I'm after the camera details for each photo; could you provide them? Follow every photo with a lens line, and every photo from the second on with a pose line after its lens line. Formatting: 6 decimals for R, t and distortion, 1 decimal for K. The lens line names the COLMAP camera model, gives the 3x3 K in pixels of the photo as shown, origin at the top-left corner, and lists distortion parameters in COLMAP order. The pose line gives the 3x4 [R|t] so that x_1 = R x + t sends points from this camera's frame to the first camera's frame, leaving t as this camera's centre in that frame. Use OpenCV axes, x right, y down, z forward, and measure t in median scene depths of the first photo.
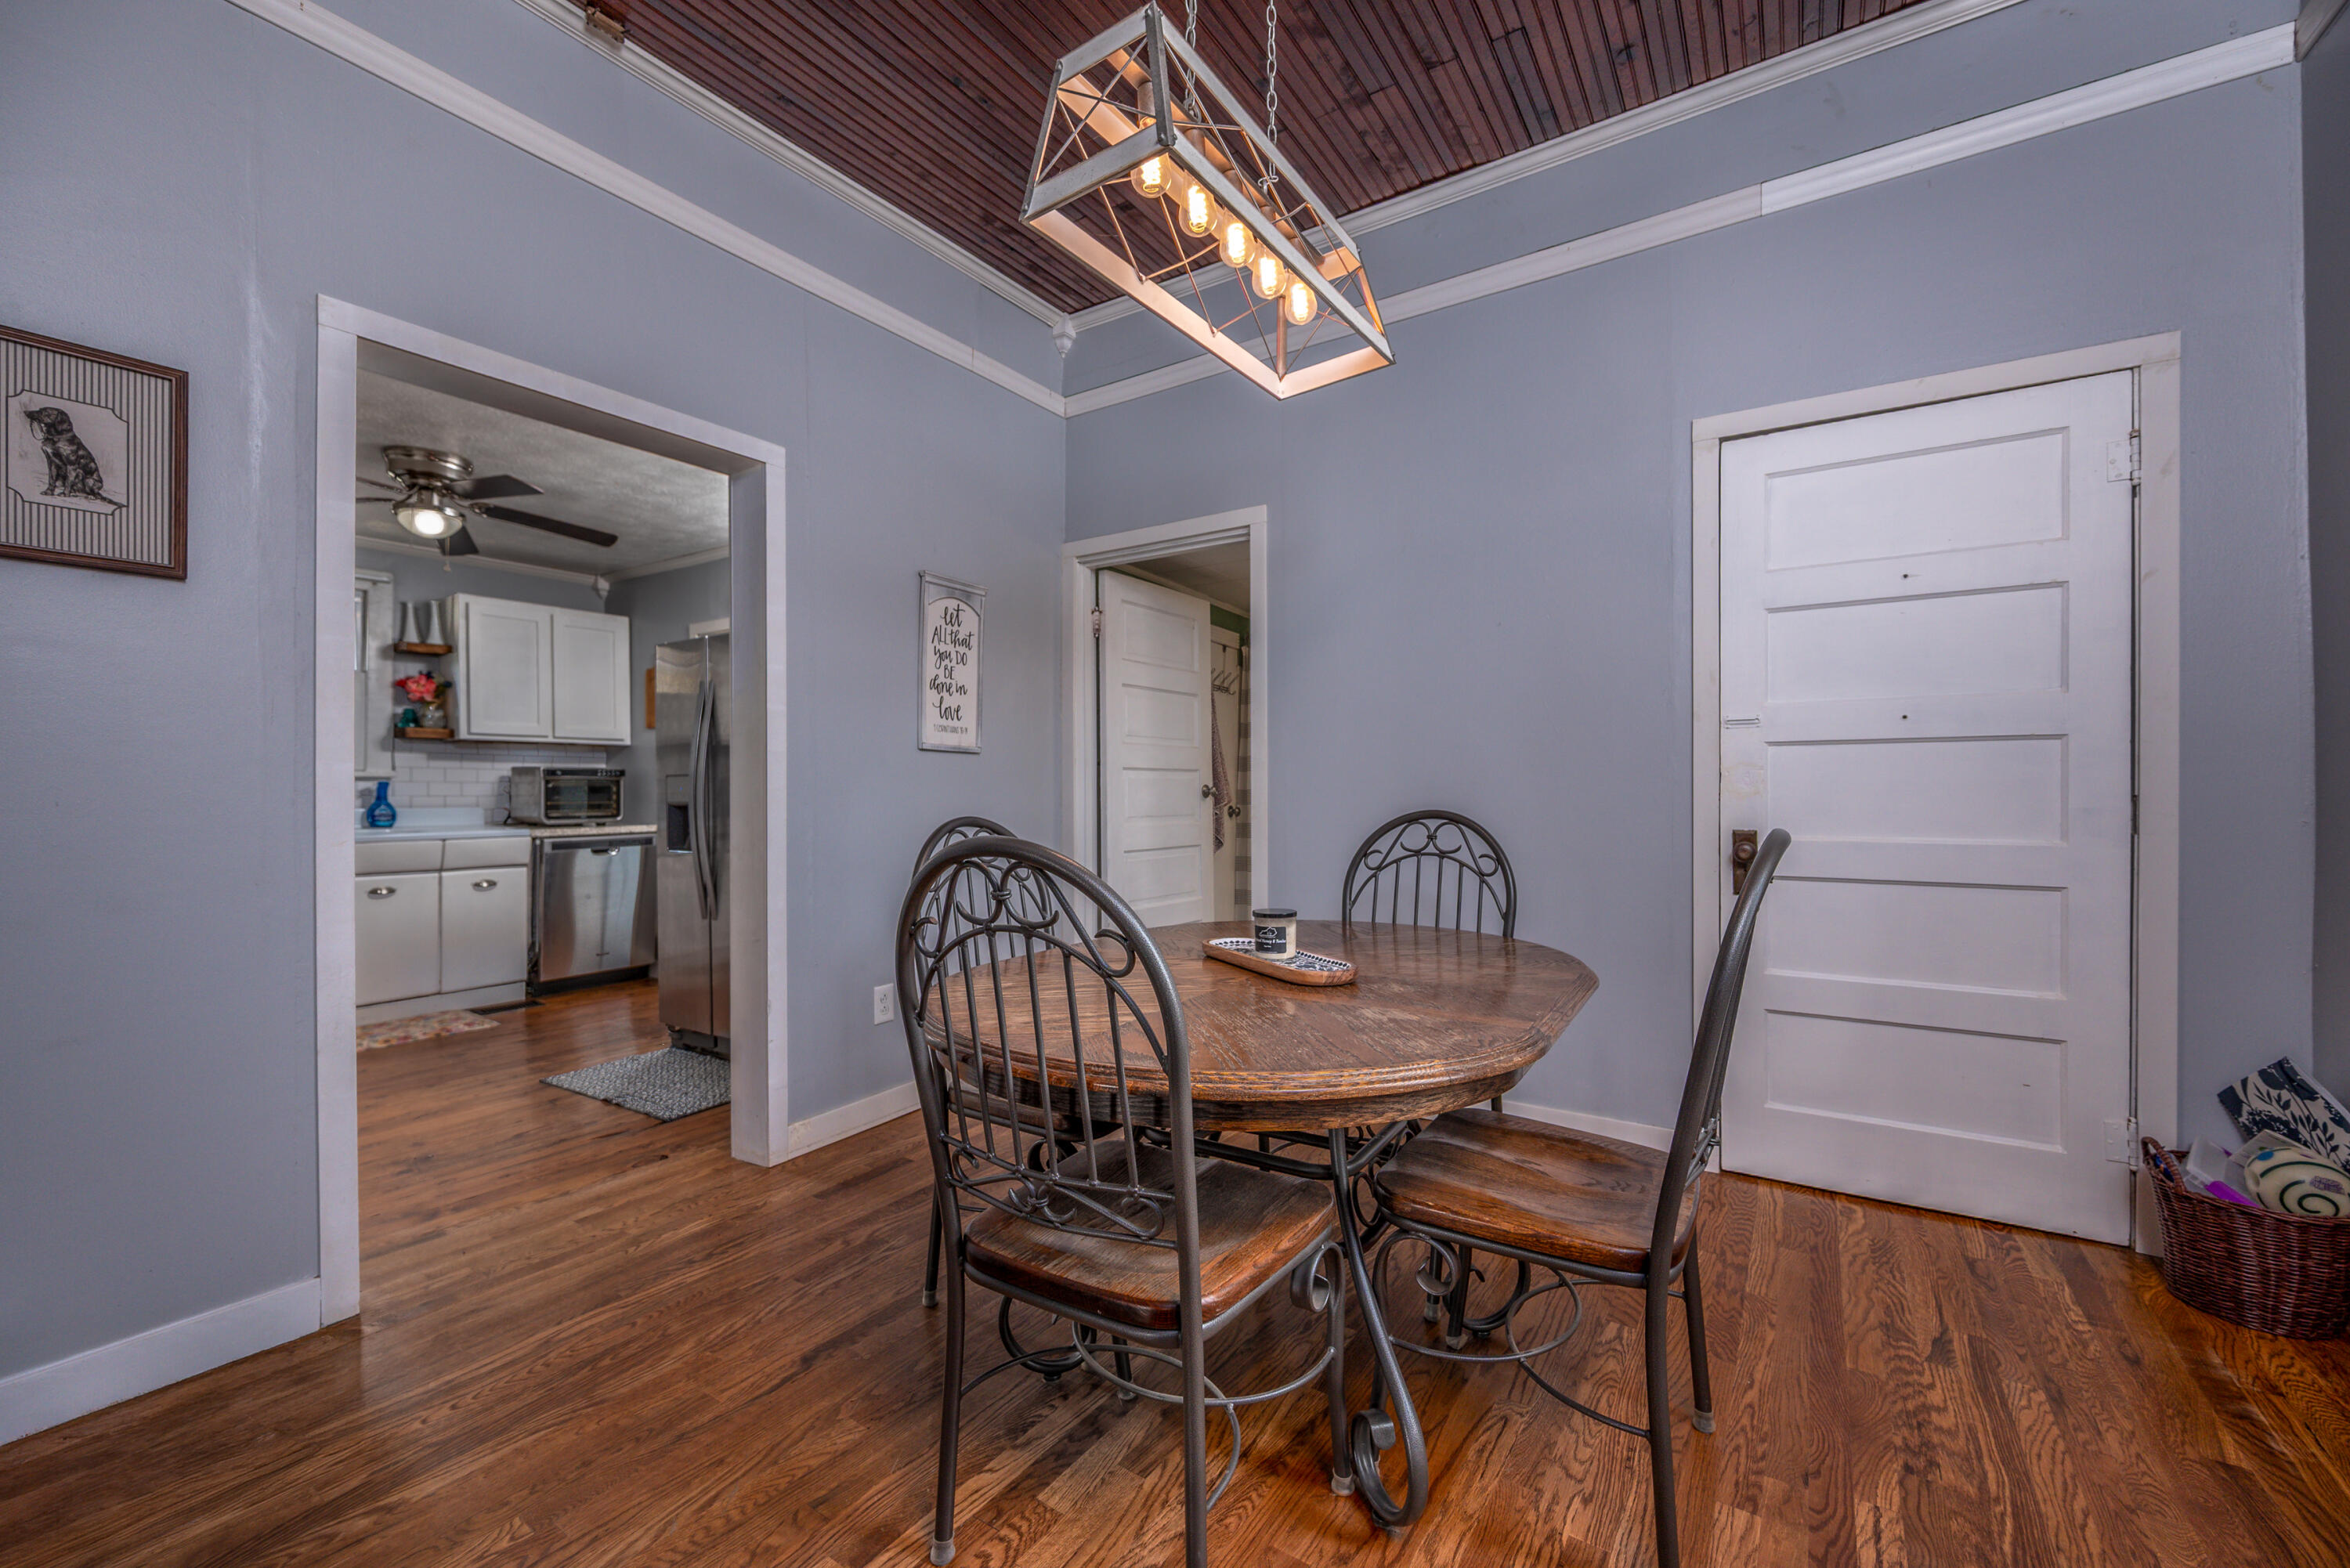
lens RADIAL K [[923.6, 0, 1179.7], [0, 923.6, 796.9], [0, 0, 1]] dist [-0.003685, -0.000062]
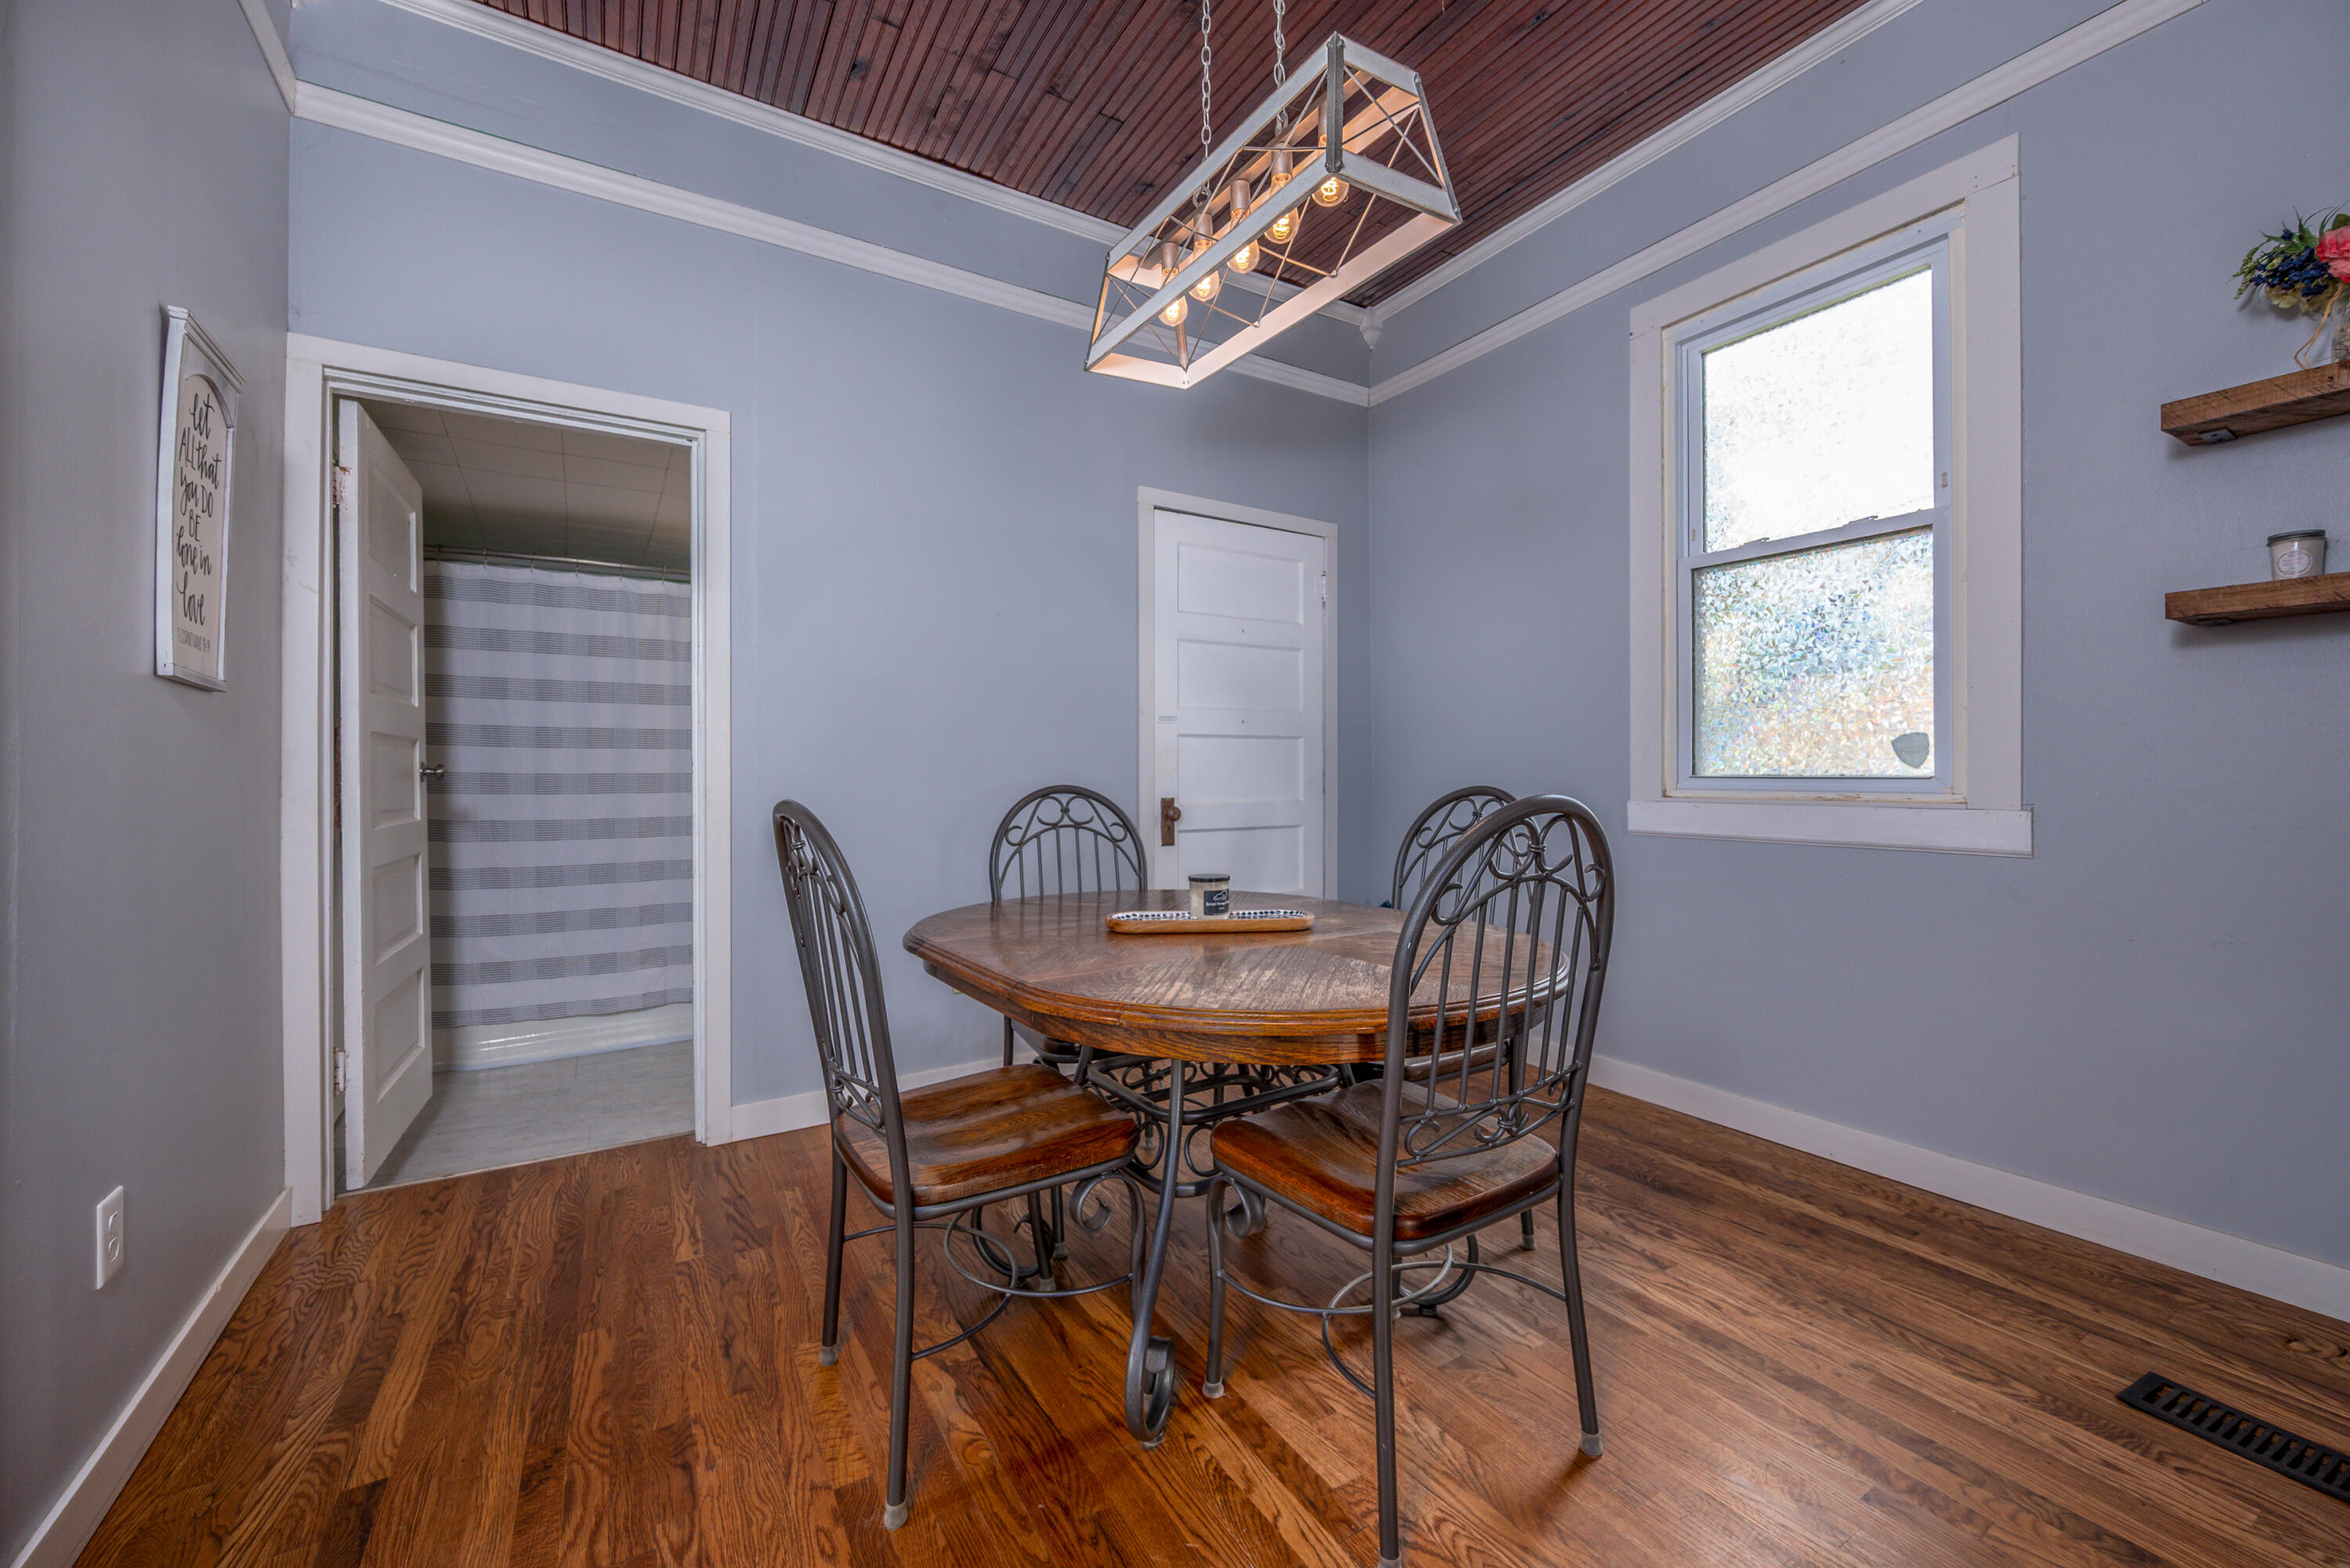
lens RADIAL K [[923.6, 0, 1179.7], [0, 923.6, 772.3], [0, 0, 1]] dist [-0.003685, -0.000062]
pose [[0.418398, 0.001377, 0.908263, -0.638526], [0.010120, 0.999930, -0.006178, 0.007366], [-0.908207, 0.011777, 0.418355, 0.424046]]
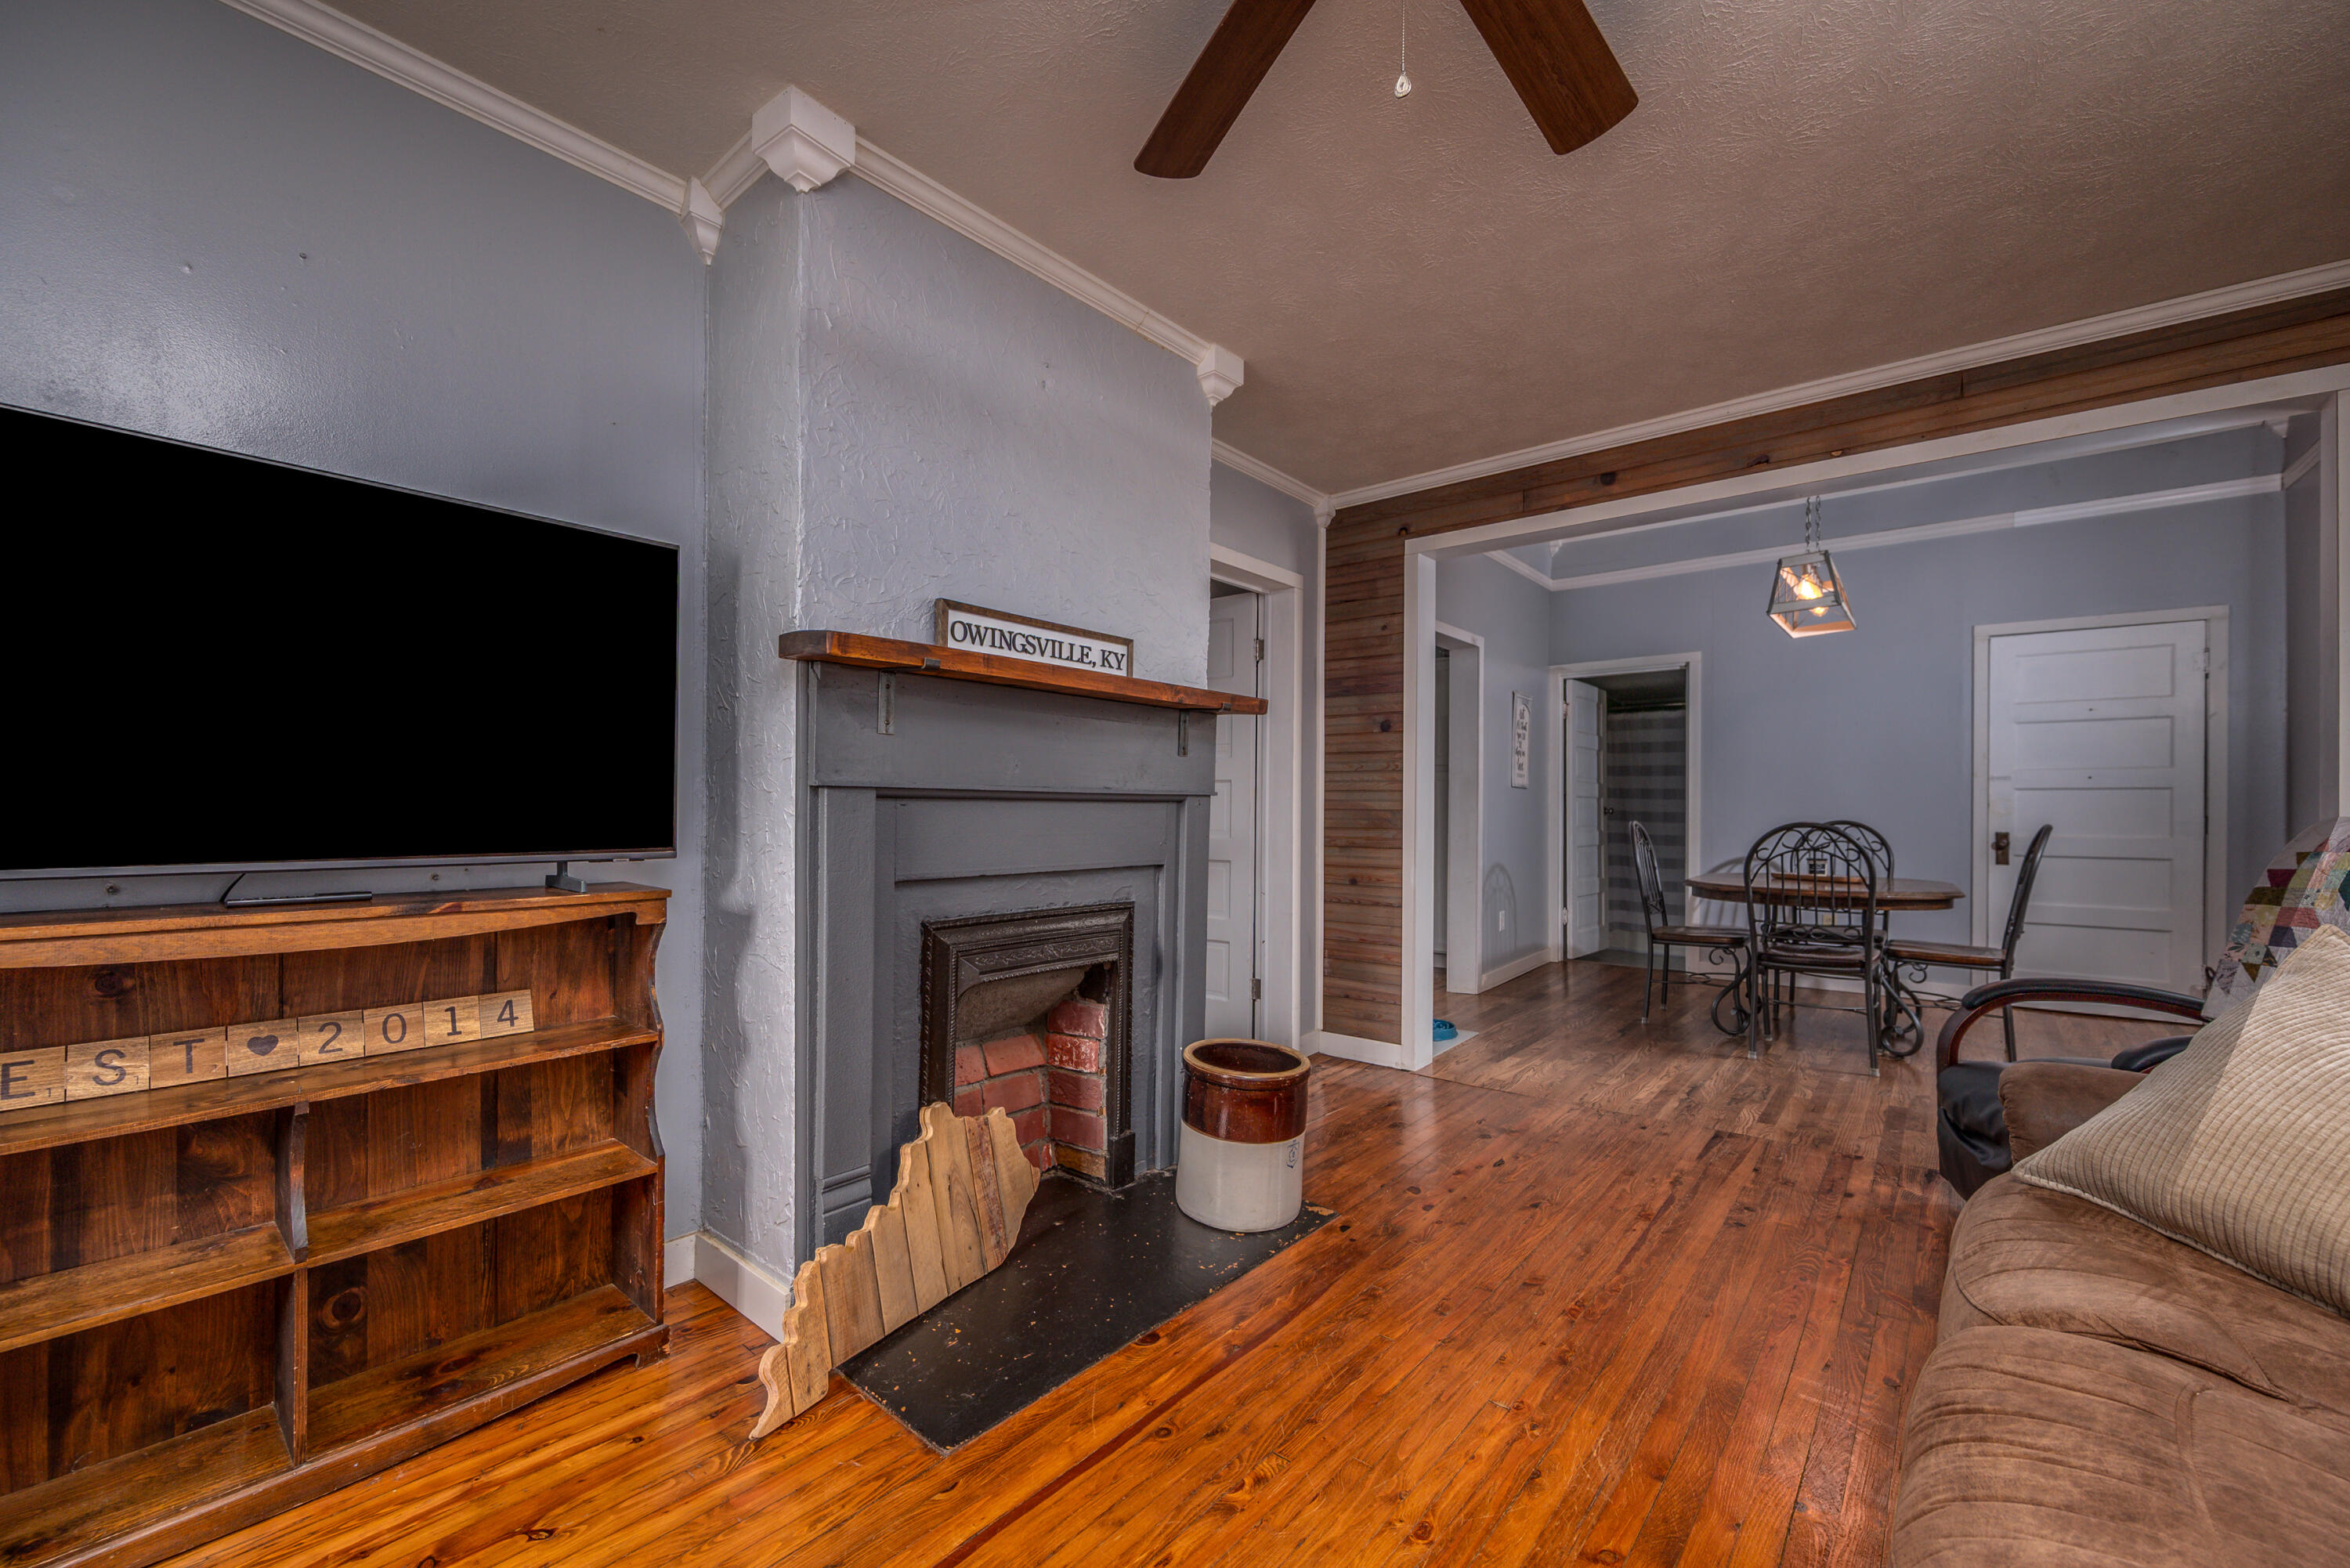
lens RADIAL K [[923.6, 0, 1184.1], [0, 923.6, 805.8], [0, 0, 1]] dist [-0.003685, -0.000062]
pose [[0.994174, 0.008537, -0.107448, -0.974312], [-0.009771, 0.999892, -0.010963, 0.018620], [0.107342, 0.011949, 0.994150, -1.223214]]
